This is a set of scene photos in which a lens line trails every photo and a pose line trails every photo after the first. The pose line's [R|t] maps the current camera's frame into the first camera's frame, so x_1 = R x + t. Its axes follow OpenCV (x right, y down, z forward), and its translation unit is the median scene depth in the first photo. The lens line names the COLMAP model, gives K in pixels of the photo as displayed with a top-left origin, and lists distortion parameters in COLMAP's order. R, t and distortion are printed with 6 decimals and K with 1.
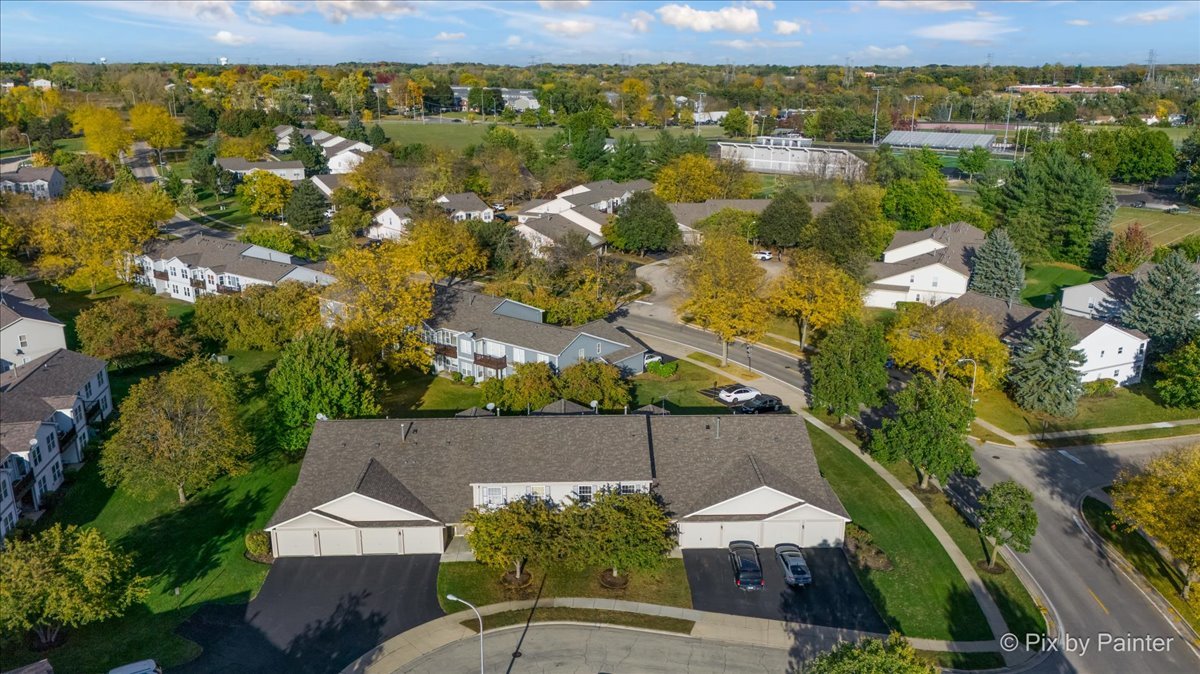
lens RADIAL K [[882.8, 0, 600.0], [0, 882.8, 337.0], [0, 0, 1]] dist [0.100560, -0.130369]
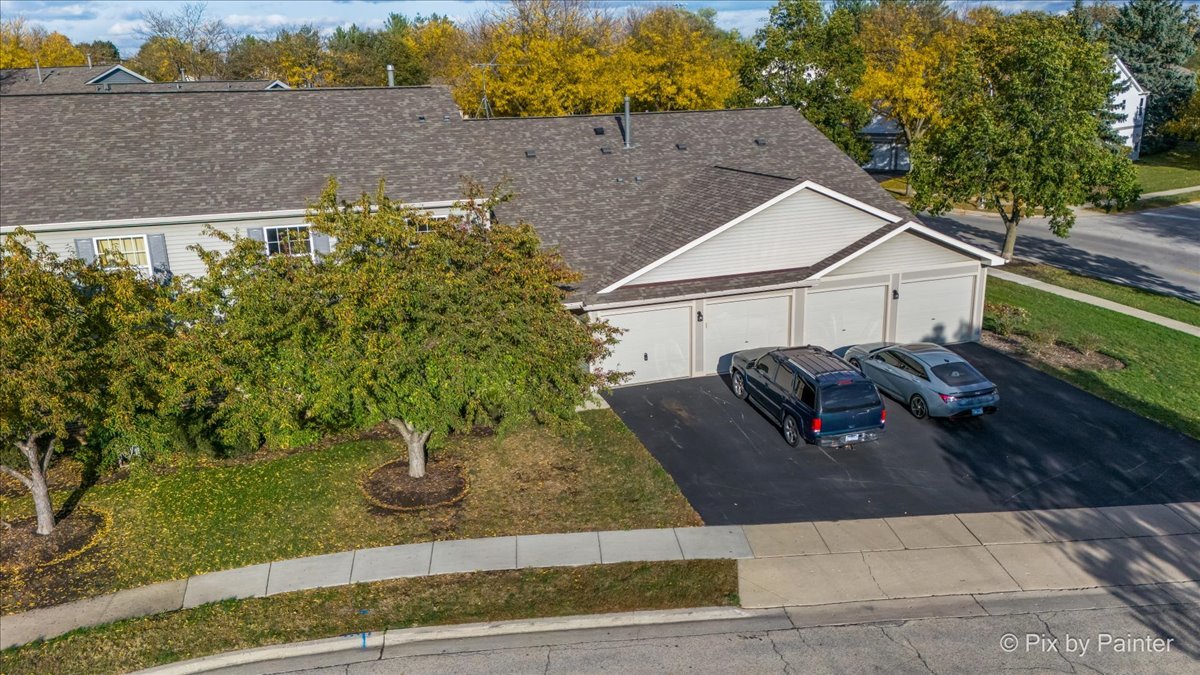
lens RADIAL K [[882.8, 0, 600.0], [0, 882.8, 337.5], [0, 0, 1]] dist [0.100560, -0.130369]
pose [[0.955744, -0.095162, 0.278385, -0.003317], [0.102189, 0.994706, -0.010808, 0.236553], [-0.275883, 0.038778, 0.960409, 0.705861]]
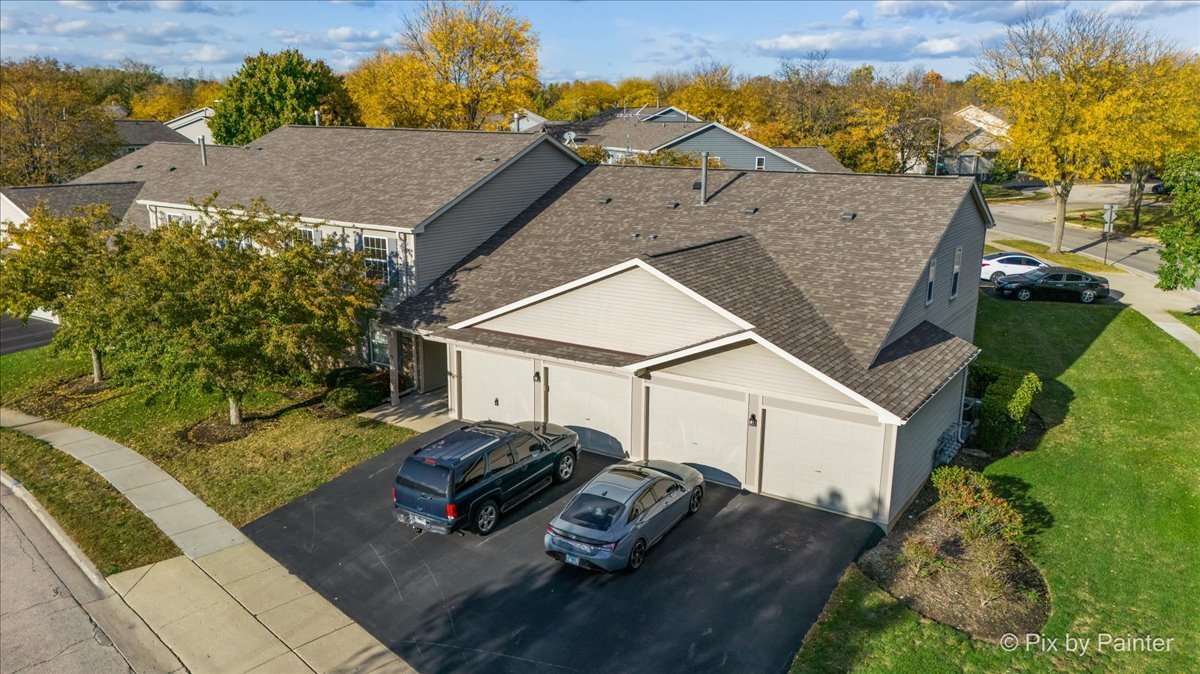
lens RADIAL K [[882.8, 0, 600.0], [0, 882.8, 337.0], [0, 0, 1]] dist [0.100560, -0.130369]
pose [[0.816650, 0.139945, -0.559910, 0.372795], [-0.175306, 0.984467, -0.009632, 0.210637], [0.549865, 0.106022, 0.828498, 0.770883]]
